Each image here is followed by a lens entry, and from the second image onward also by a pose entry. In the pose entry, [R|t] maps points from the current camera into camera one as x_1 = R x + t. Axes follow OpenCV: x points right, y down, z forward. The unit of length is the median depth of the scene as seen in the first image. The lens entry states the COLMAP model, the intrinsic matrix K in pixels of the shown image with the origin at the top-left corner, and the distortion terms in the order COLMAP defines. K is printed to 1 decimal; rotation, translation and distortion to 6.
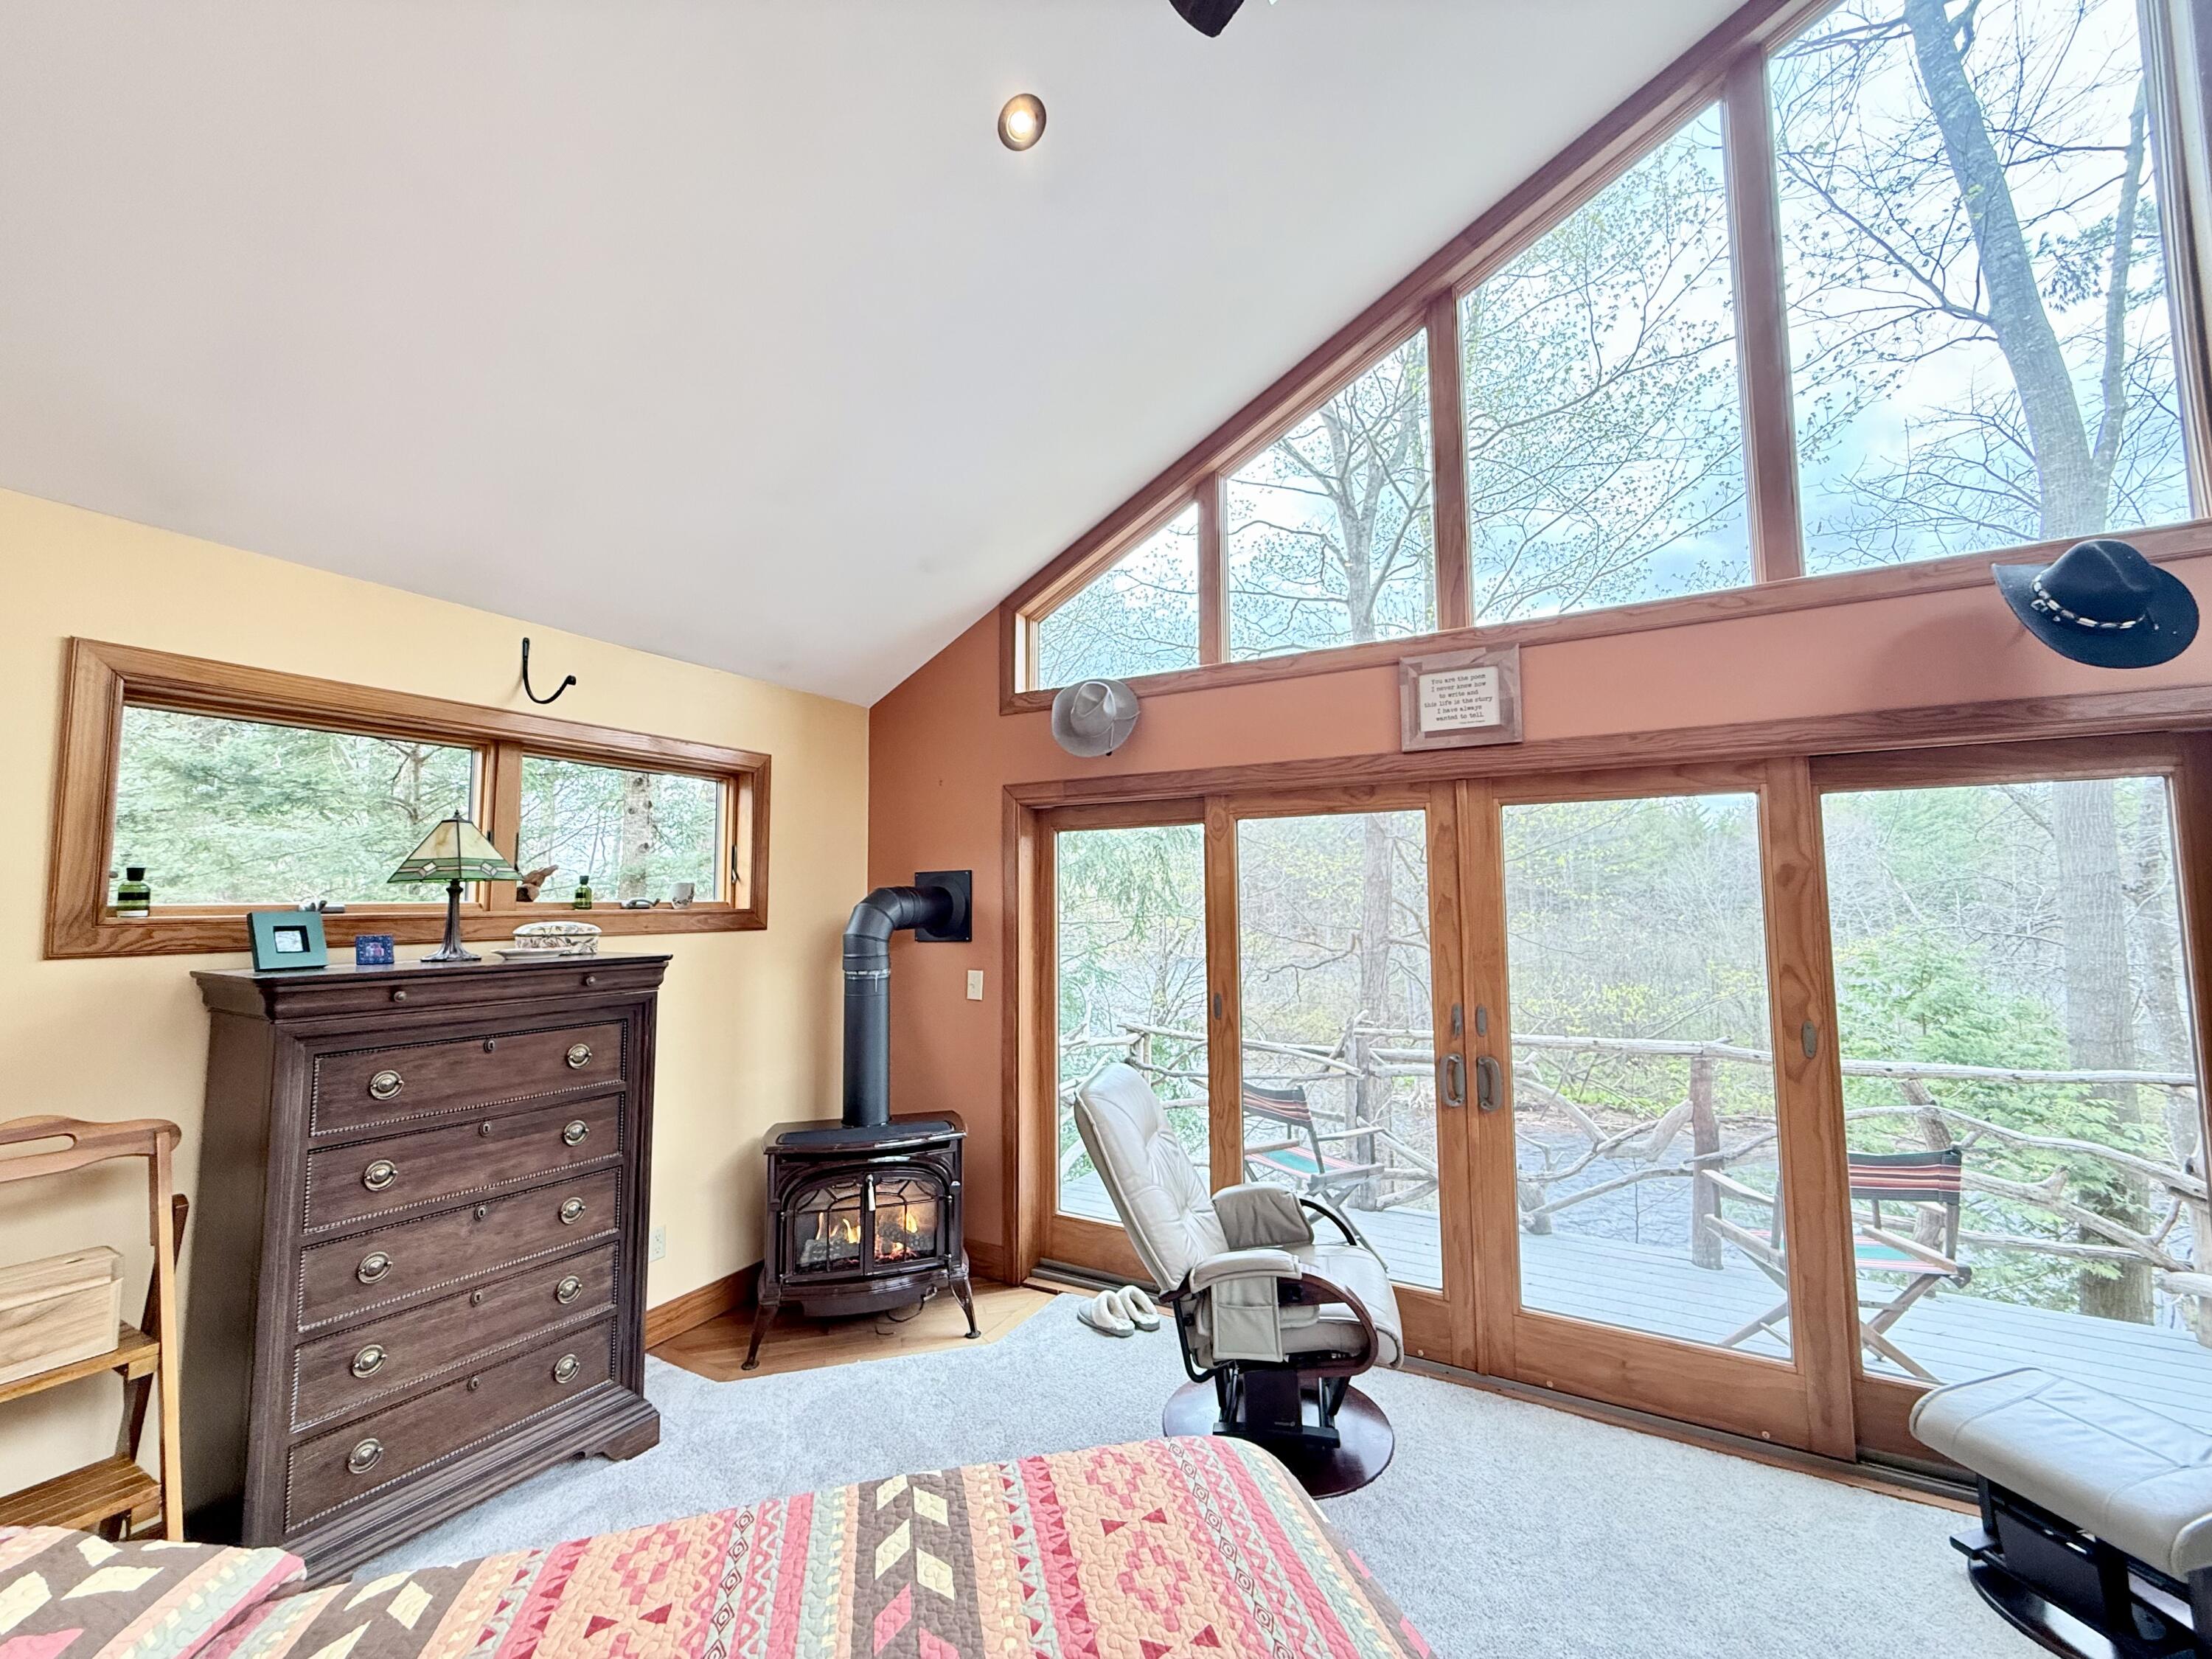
lens RADIAL K [[899.4, 0, 1106.0], [0, 899.4, 829.5], [0, 0, 1]] dist [-0.001229, -0.000417]
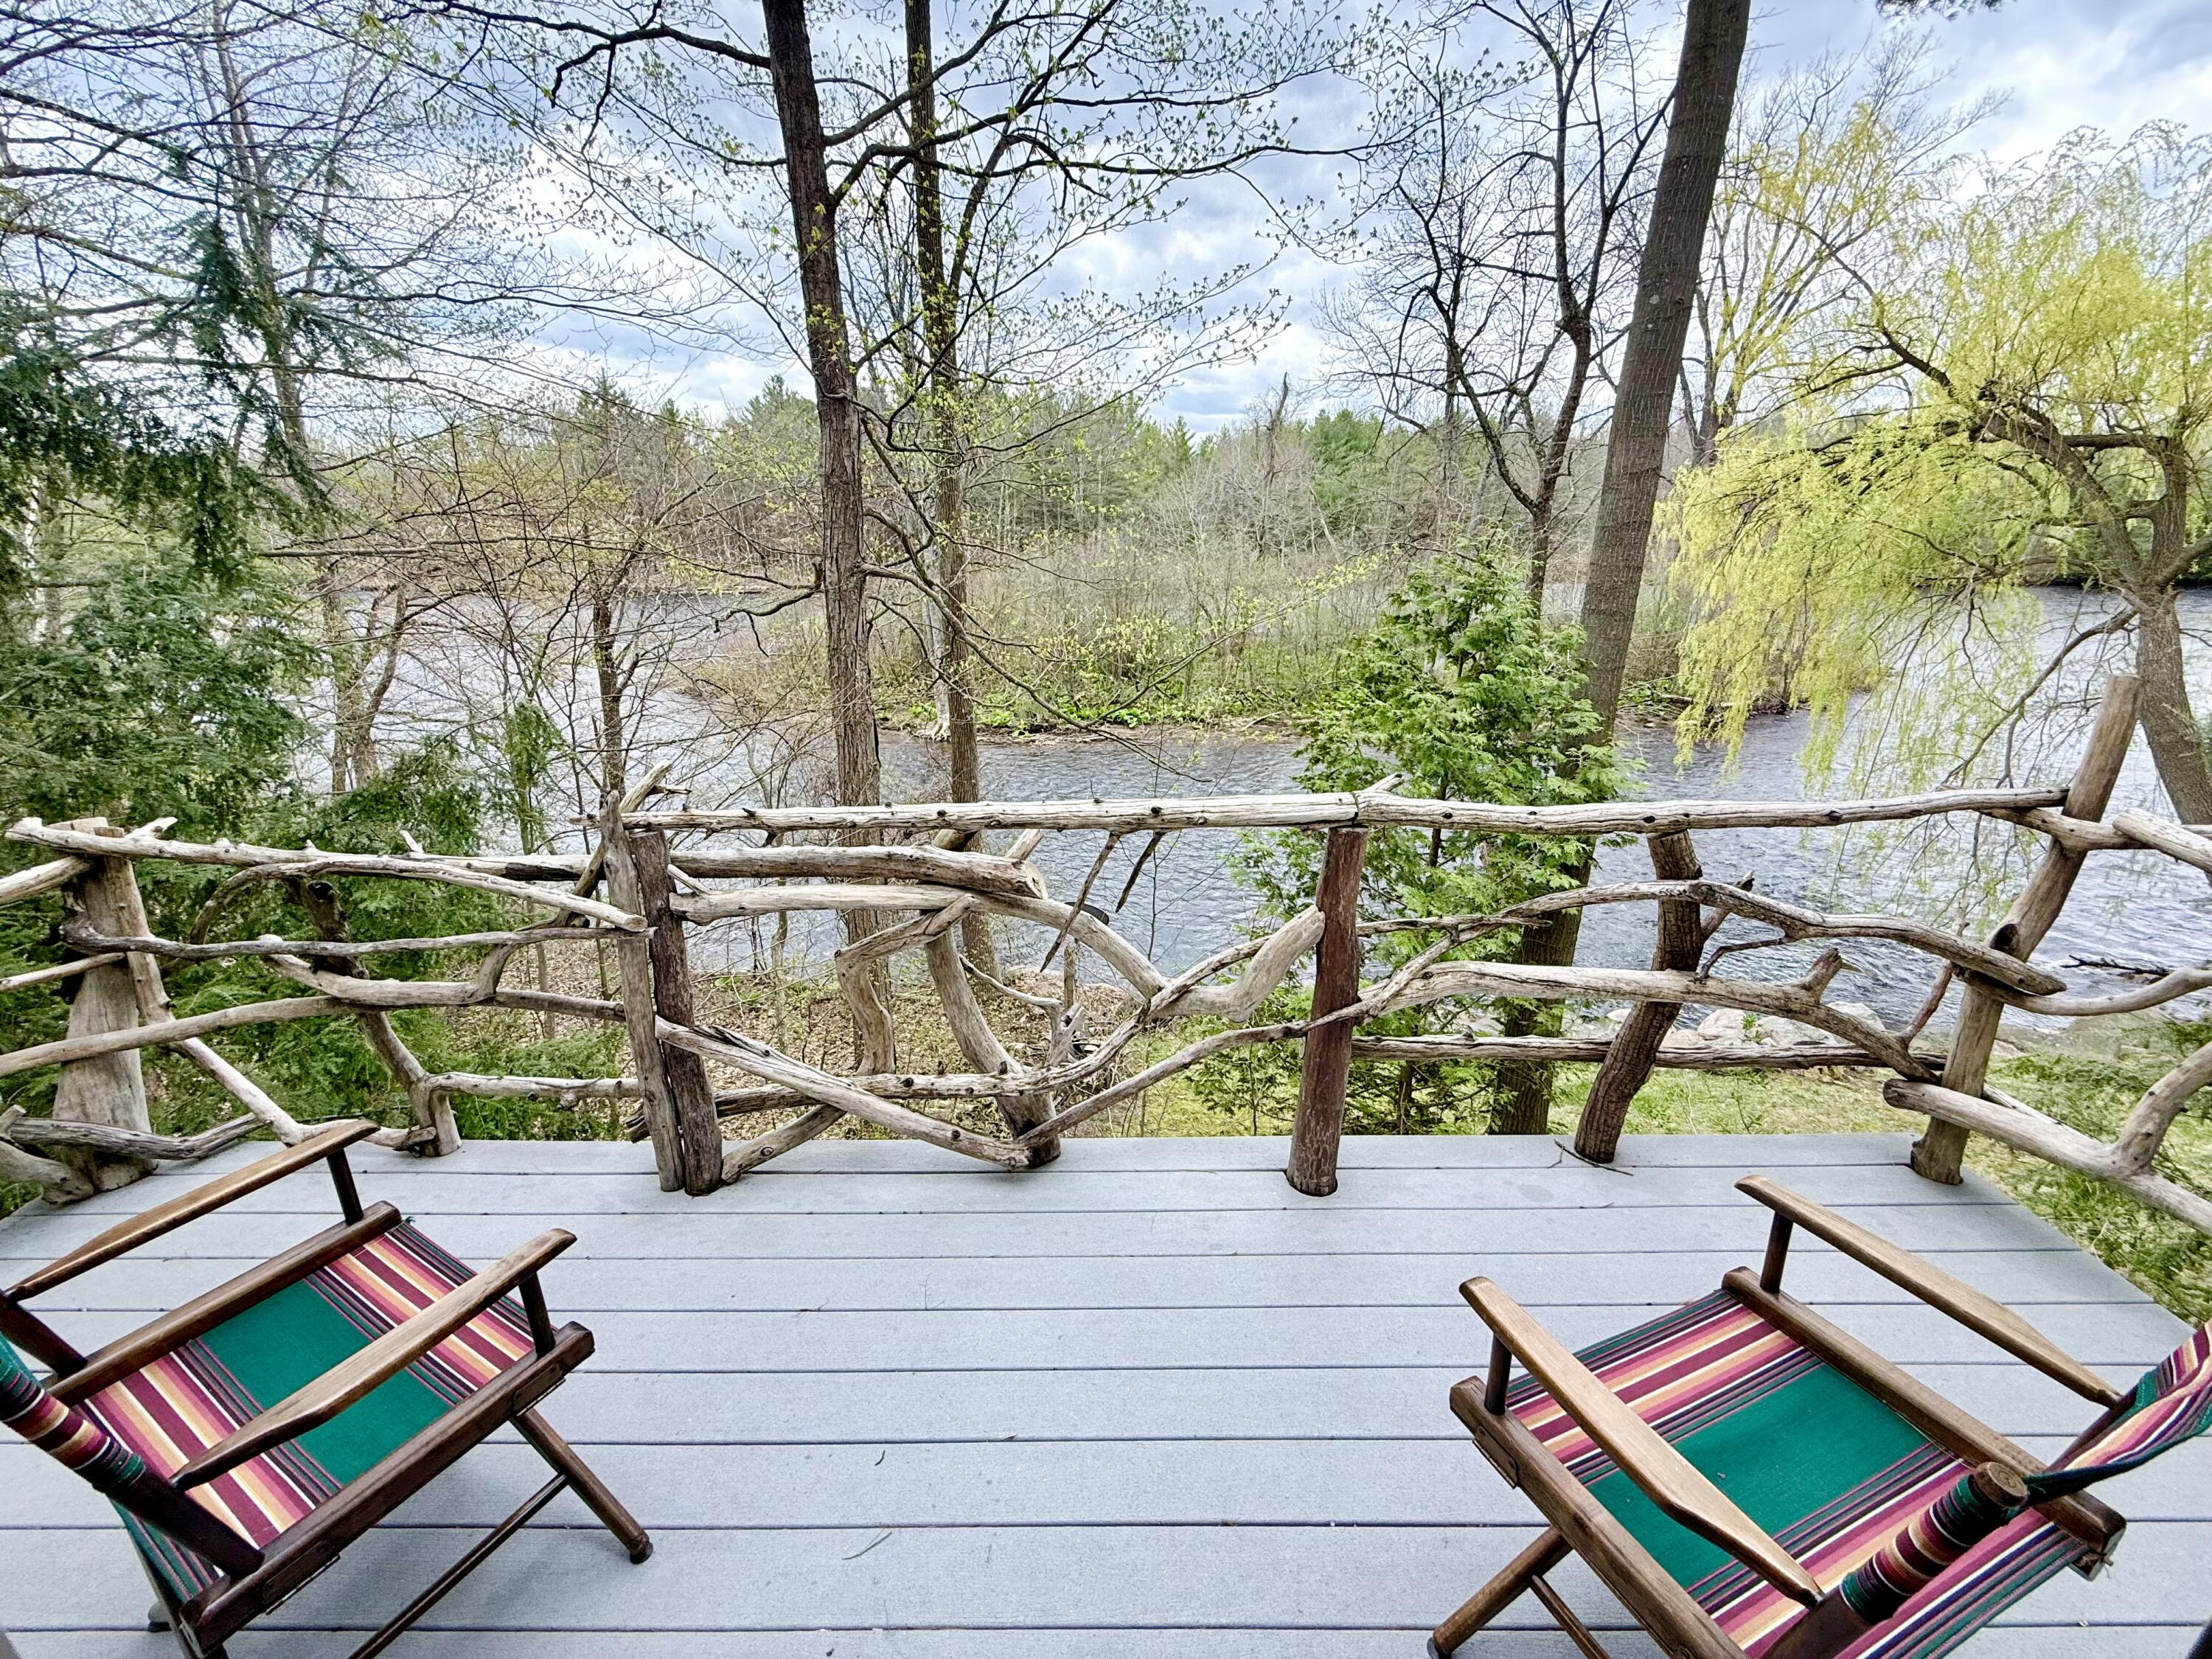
lens RADIAL K [[878.2, 0, 1104.9], [0, 878.2, 833.7], [0, 0, 1]] dist [0.000758, -0.000003]
pose [[0.875680, -0.165136, 0.453778, 0.215500], [-0.032767, 0.917224, 0.397022, 0.048917], [-0.481778, -0.362533, 0.797784, 0.442451]]
